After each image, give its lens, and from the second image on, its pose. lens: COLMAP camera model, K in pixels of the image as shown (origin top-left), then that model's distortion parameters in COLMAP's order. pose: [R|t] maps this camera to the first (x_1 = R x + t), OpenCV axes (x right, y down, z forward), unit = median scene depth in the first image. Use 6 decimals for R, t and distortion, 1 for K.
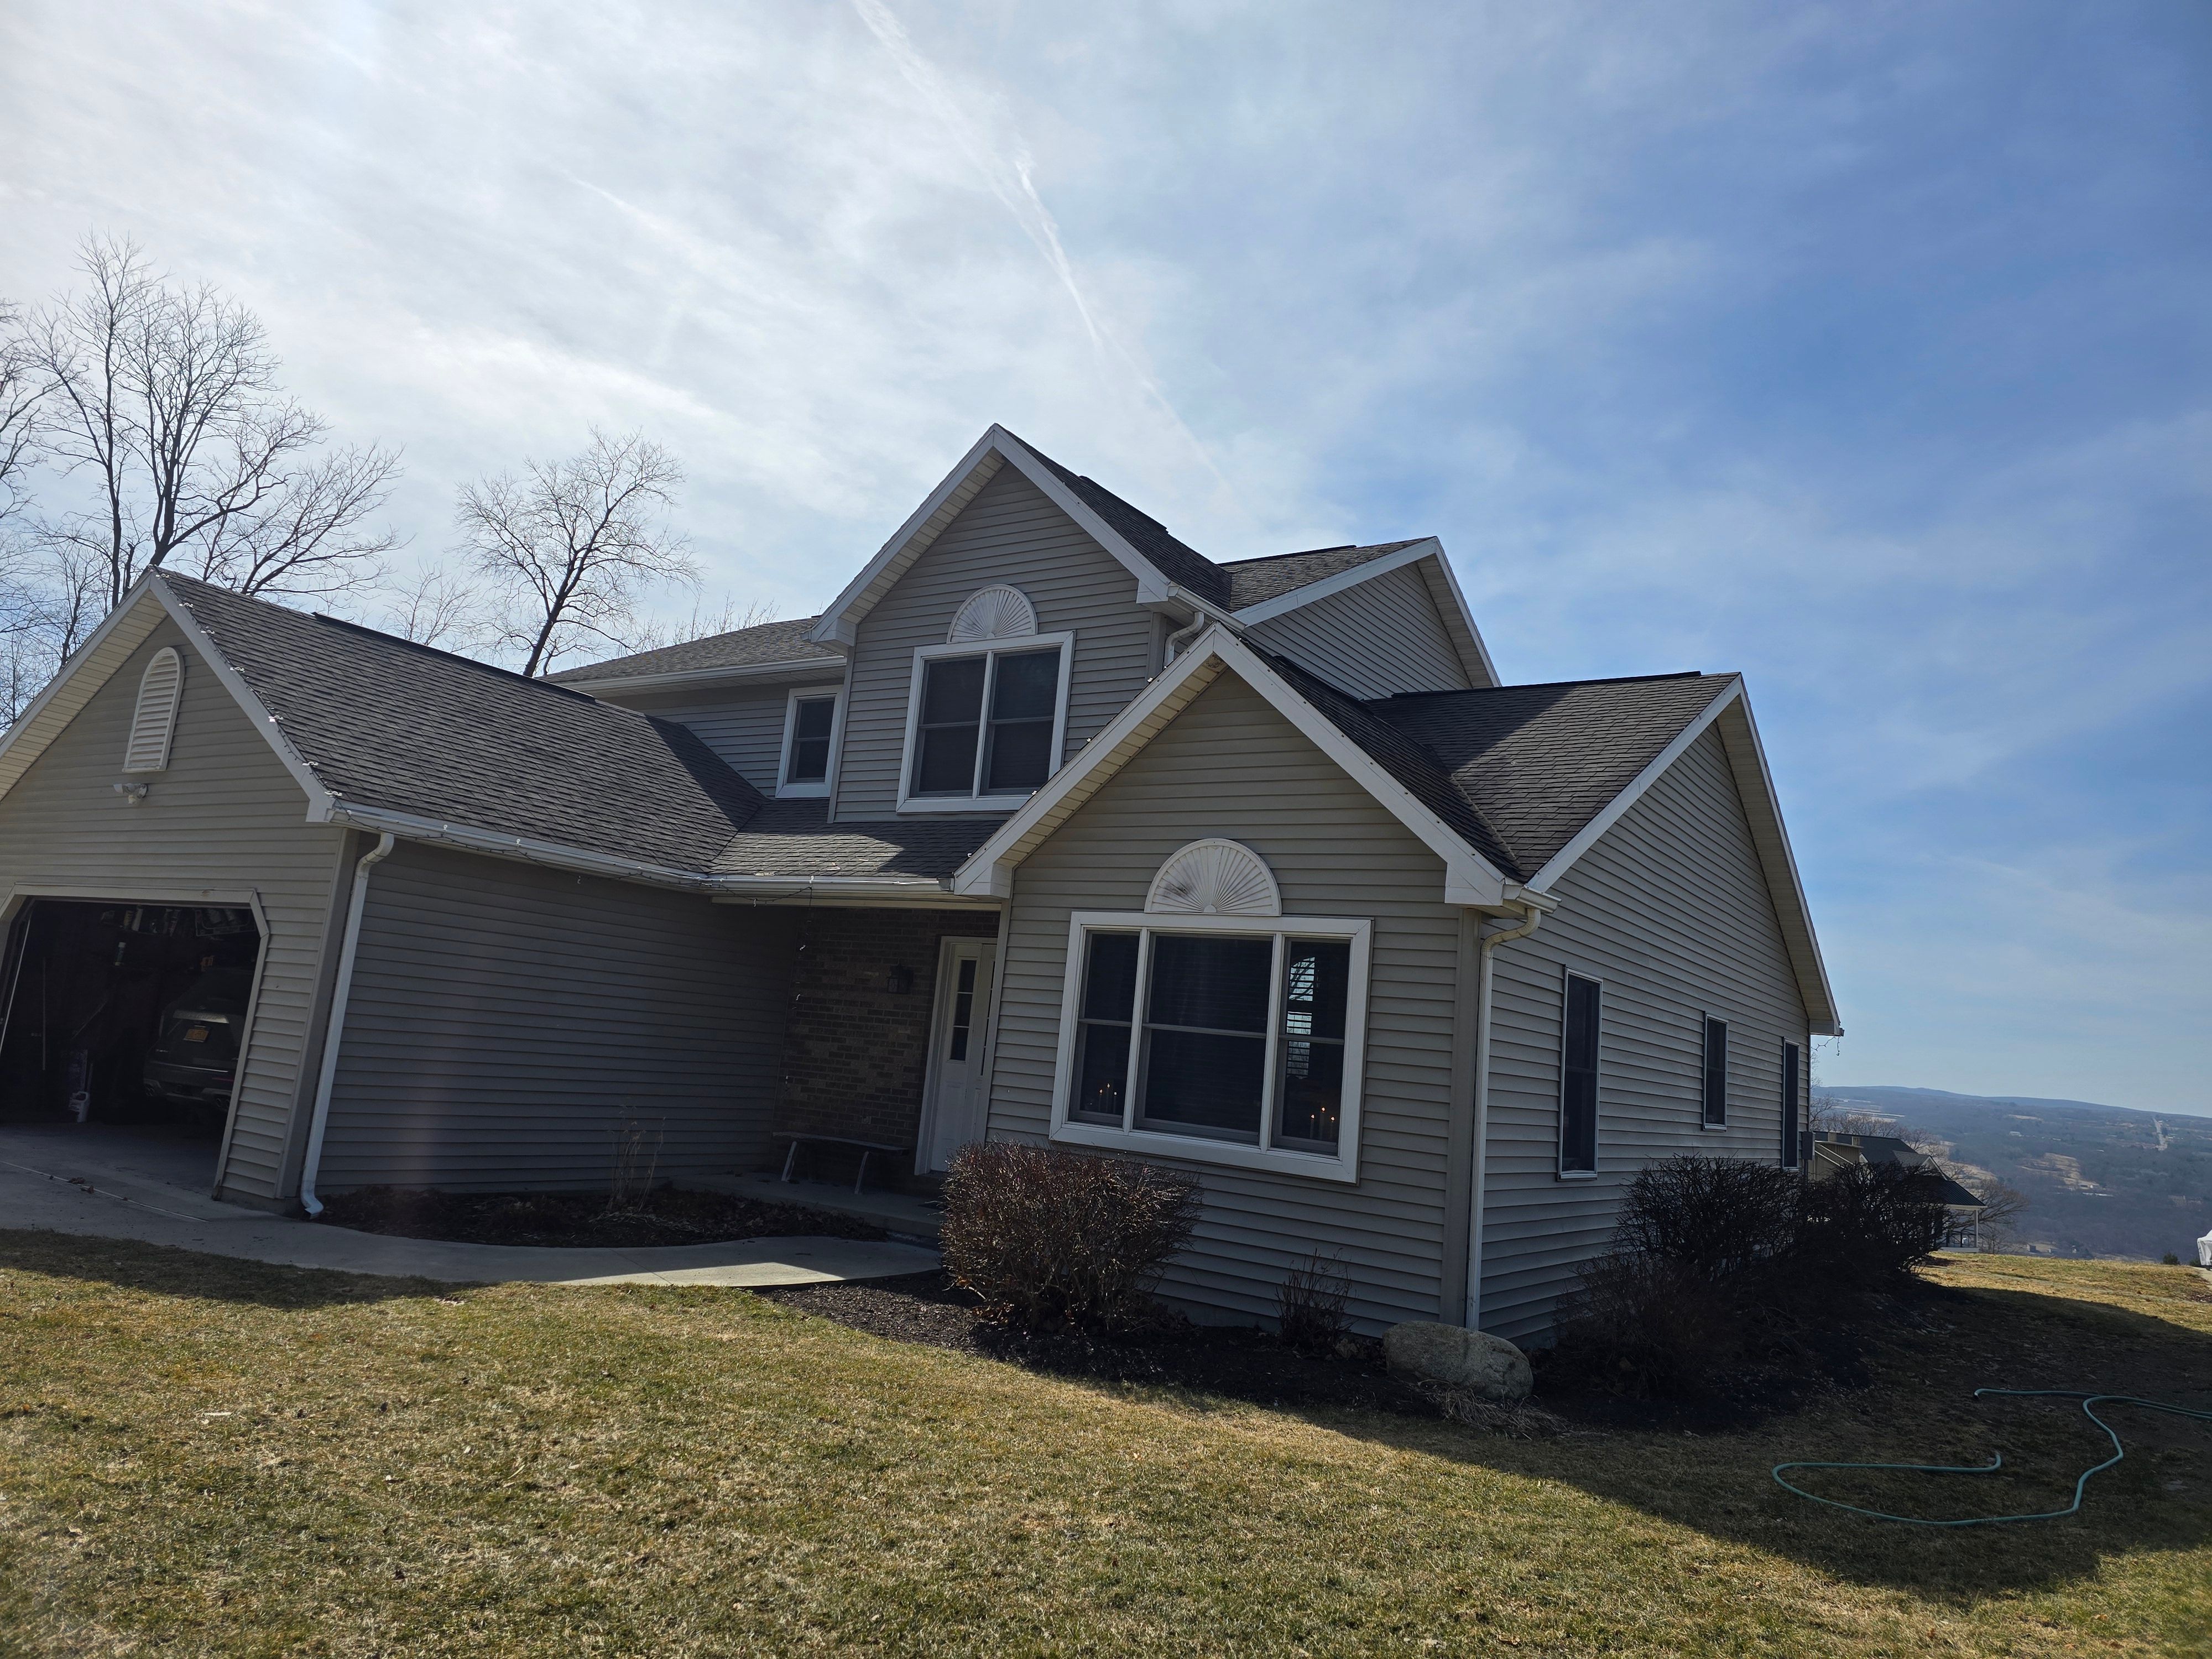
lens RADIAL K [[1496.1, 0, 1106.7], [0, 1496.1, 811.2], [0, 0, 1]] dist [0.147331, -0.174271]
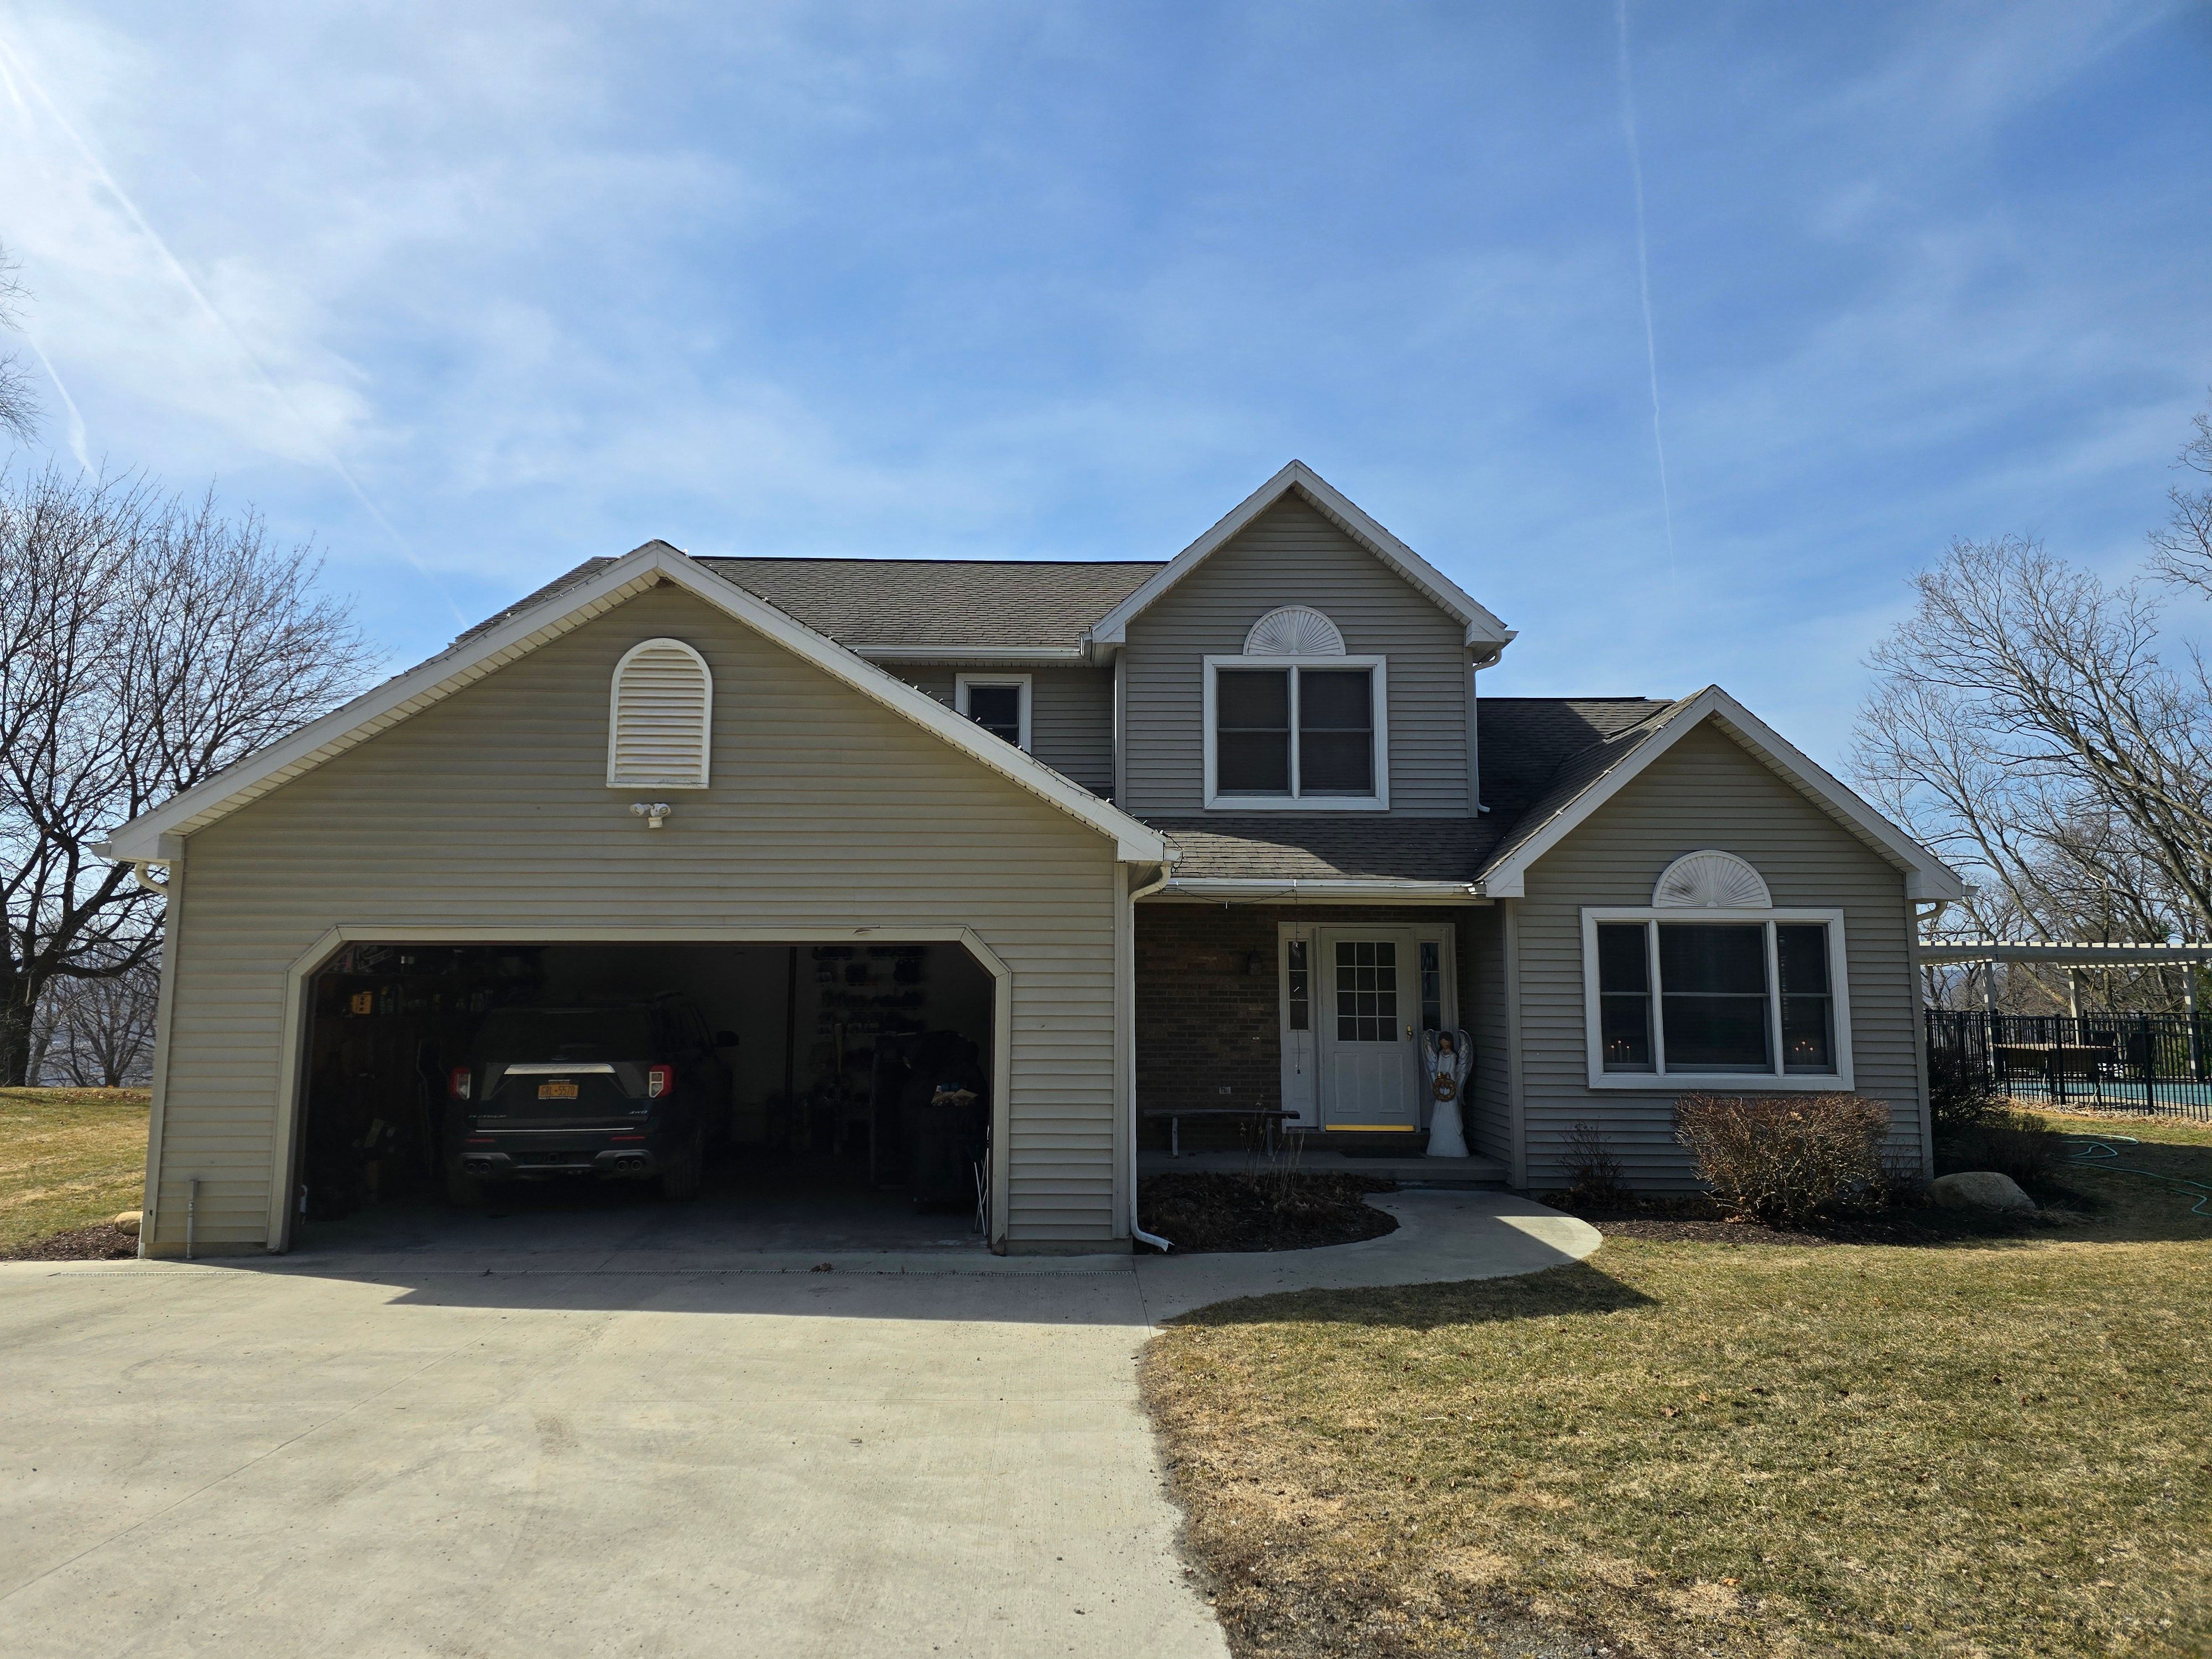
lens RADIAL K [[1443.2, 0, 1106.0], [0, 1443.2, 829.5], [0, 0, 1]] dist [0.080385, -0.077212]
pose [[0.812155, -0.026927, 0.582820, -0.854568], [-0.022439, 0.996754, 0.077320, -0.067524], [-0.583010, -0.075874, 0.808914, 0.205886]]
